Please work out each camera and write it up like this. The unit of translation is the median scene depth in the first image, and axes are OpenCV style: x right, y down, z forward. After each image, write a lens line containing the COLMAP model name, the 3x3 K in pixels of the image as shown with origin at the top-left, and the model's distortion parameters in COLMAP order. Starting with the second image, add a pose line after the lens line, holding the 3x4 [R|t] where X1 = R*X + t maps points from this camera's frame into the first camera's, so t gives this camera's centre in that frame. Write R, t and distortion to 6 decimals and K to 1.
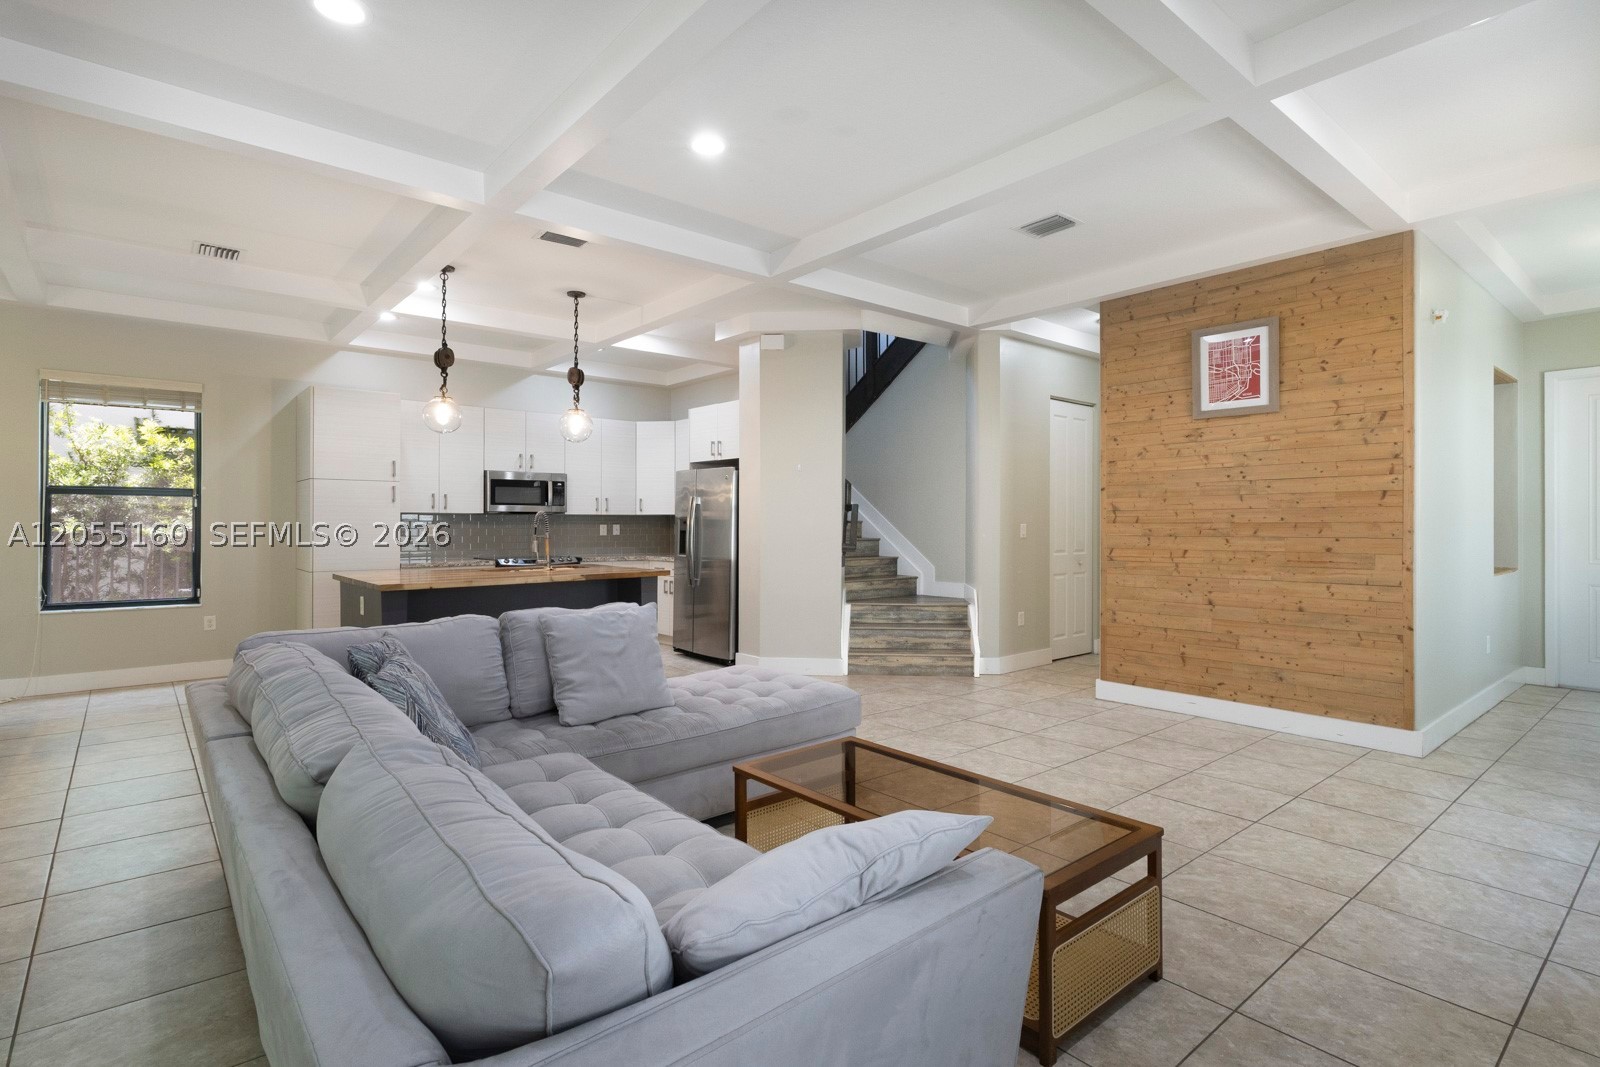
lens RADIAL K [[789.7, 0, 888.5], [0, 789.7, 526.0], [0, 0, 1]] dist [0.004940, 0.001289]
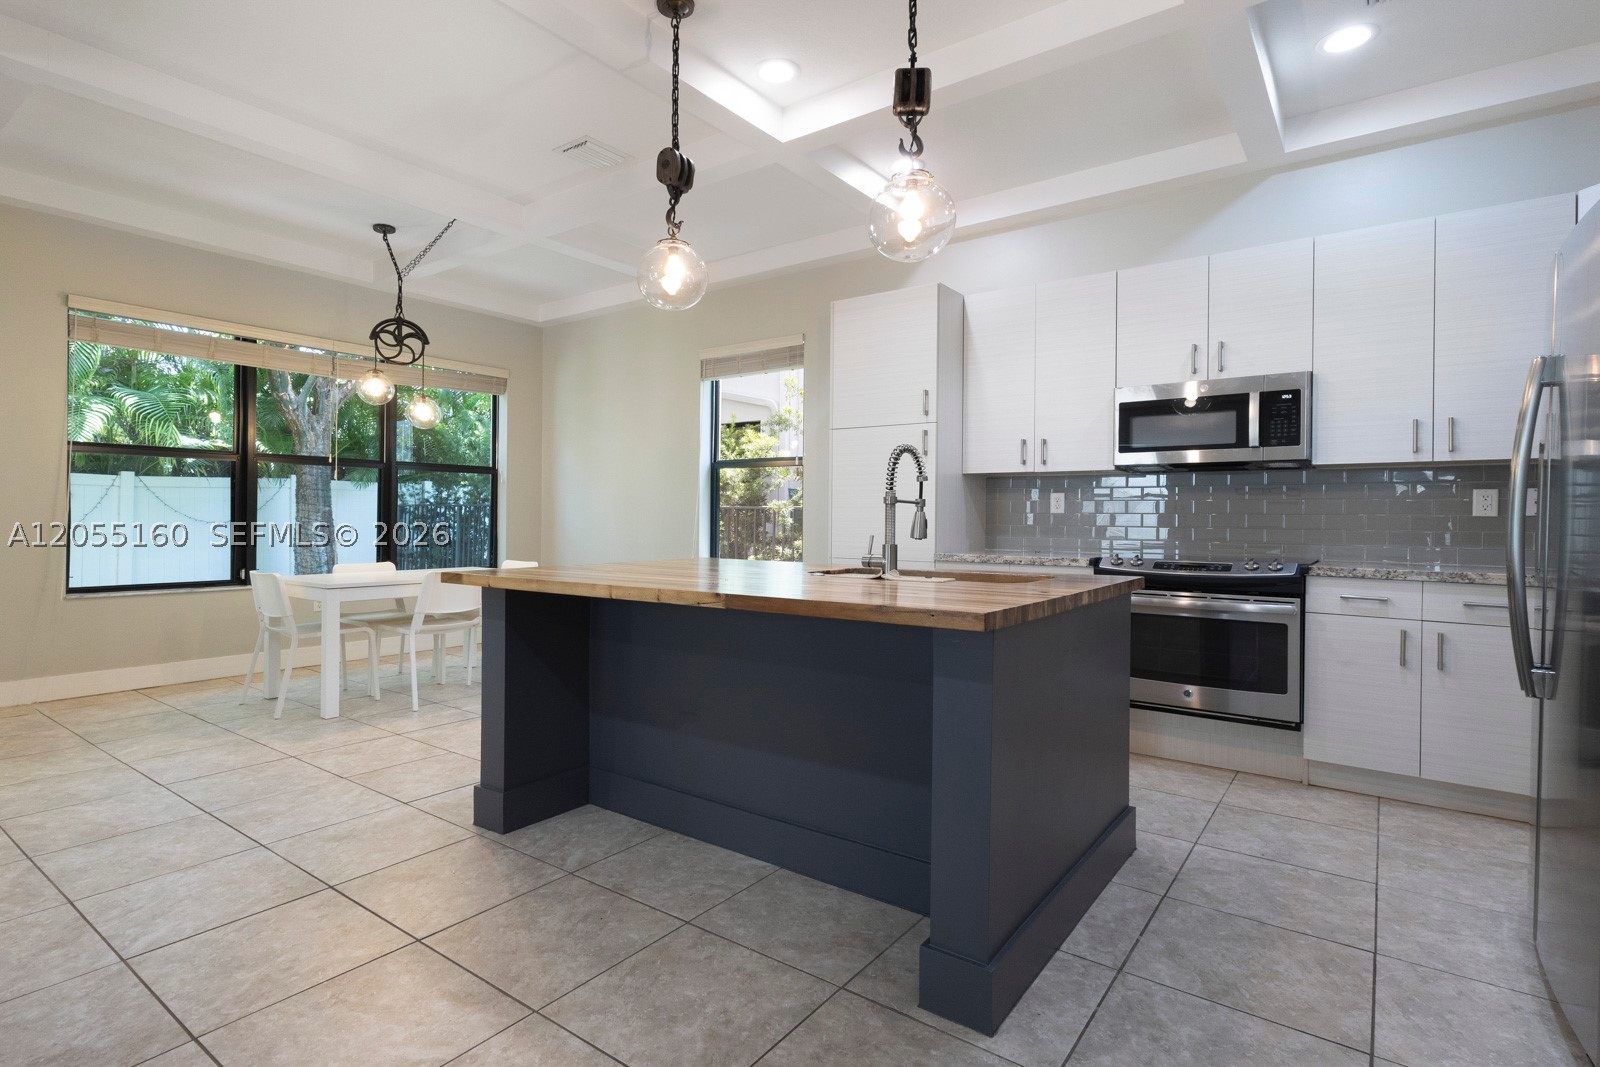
lens RADIAL K [[789.7, 0, 674.8], [0, 789.7, 526.7], [0, 0, 1]] dist [0.004940, 0.001289]
pose [[0.109595, 0.015611, -0.993854, -0.014242], [-0.006703, 0.999866, 0.014967, 0.019201], [0.993954, 0.005022, 0.109685, 0.760324]]
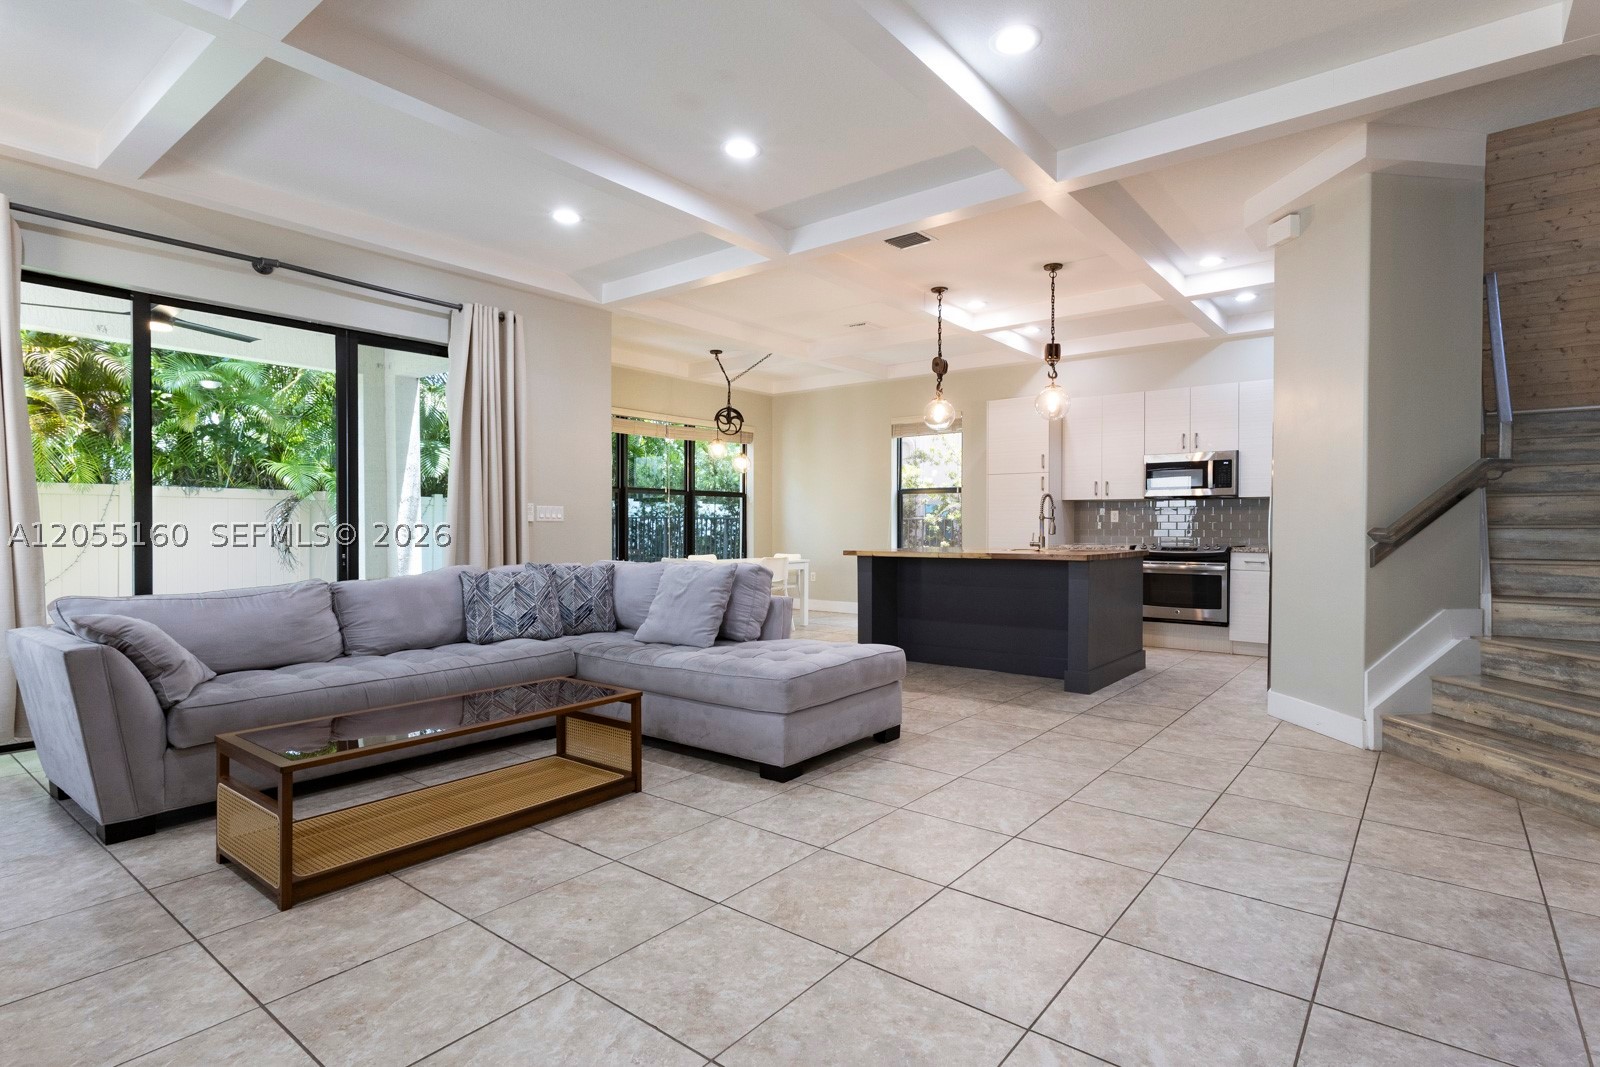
lens RADIAL K [[789.7, 0, 788.5], [0, 789.7, 542.8], [0, 0, 1]] dist [0.004940, 0.001289]
pose [[0.158913, 0.023352, -0.987016, 0.465800], [-0.001472, 0.999725, 0.023416, 0.019598], [0.987291, -0.002268, 0.158904, 0.474320]]
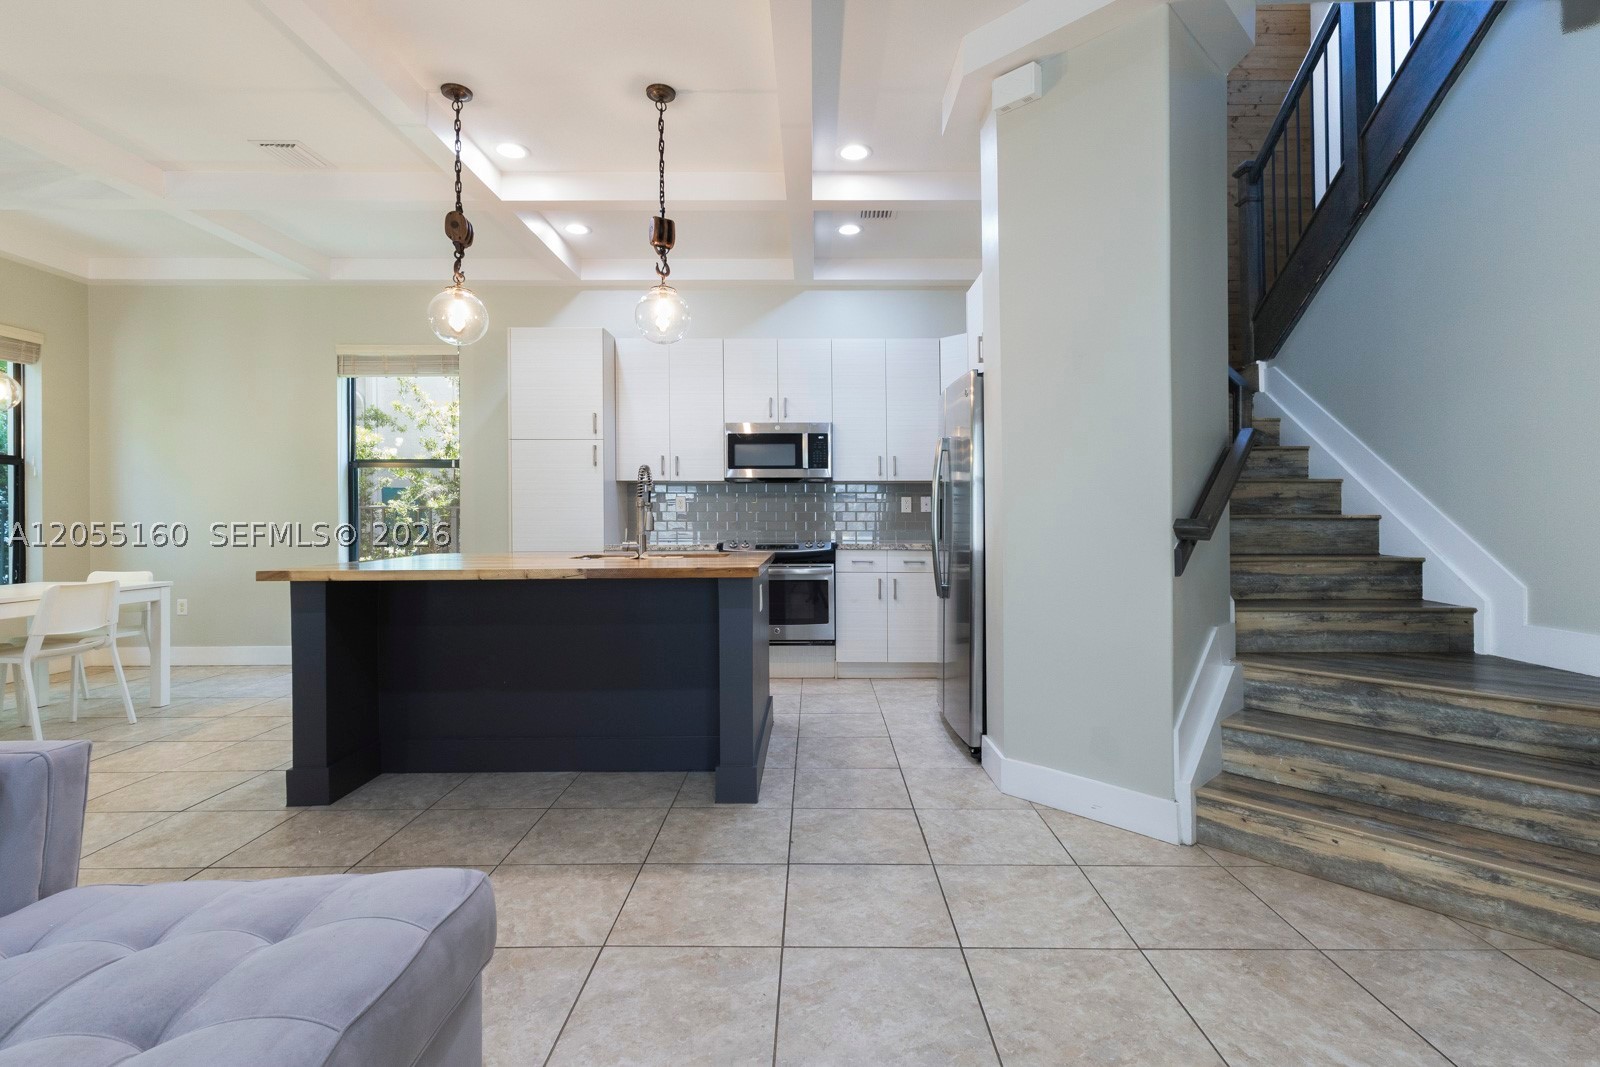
lens RADIAL K [[841.5, 0, 796.3], [0, 841.5, 517.8], [0, 0, 1]] dist [0.003640, 0.001049]
pose [[0.728685, 0.001361, -0.684848, 0.097329], [0.001136, 0.999994, 0.003196, 0.019391], [0.684848, -0.003107, 0.728679, 0.550353]]
